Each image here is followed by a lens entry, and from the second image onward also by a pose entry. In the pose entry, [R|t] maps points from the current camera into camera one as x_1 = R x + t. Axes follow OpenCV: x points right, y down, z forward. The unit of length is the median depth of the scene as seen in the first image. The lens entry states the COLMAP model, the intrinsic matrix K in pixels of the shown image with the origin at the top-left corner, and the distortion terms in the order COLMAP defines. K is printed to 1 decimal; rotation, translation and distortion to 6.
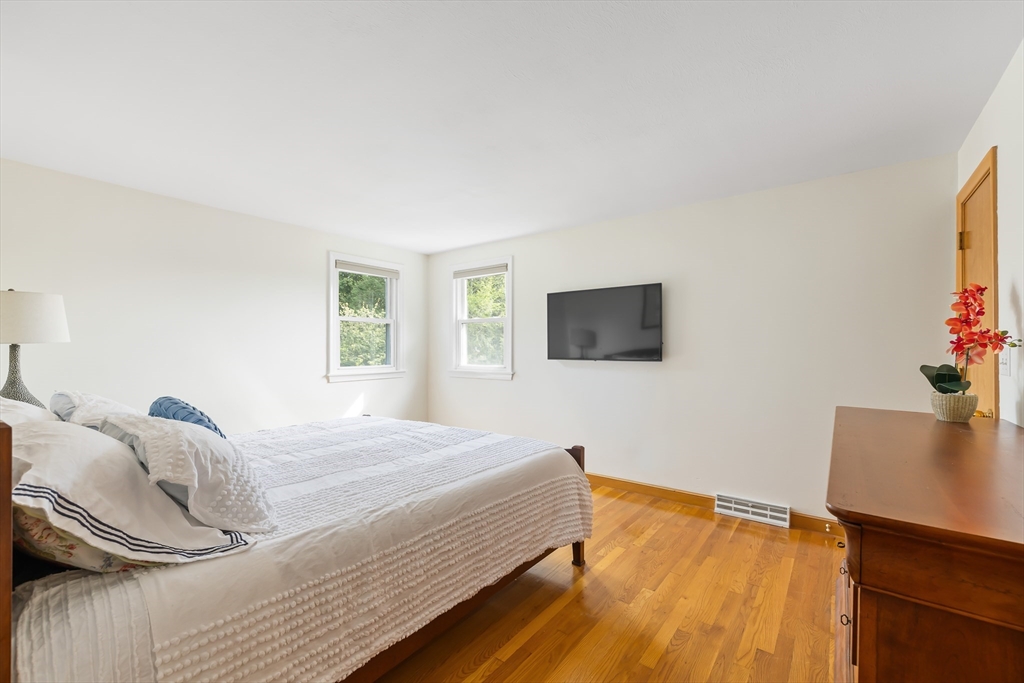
lens RADIAL K [[431.7, 0, 509.7], [0, 431.7, 341.9], [0, 0, 1]] dist [0.001597, 0.000049]
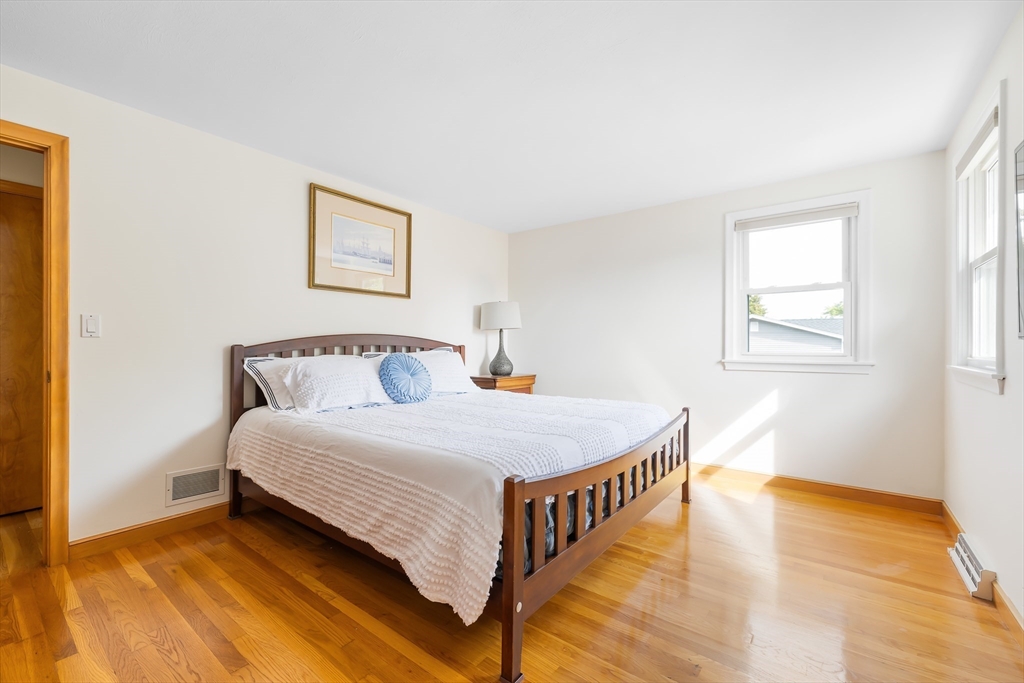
lens RADIAL K [[431.7, 0, 509.7], [0, 431.7, 341.9], [0, 0, 1]] dist [0.001597, 0.000049]
pose [[-0.006434, -0.005429, -0.999965, 0.873404], [0.013690, 0.999891, -0.005516, 0.078701], [0.999886, -0.013725, -0.006359, 1.194911]]
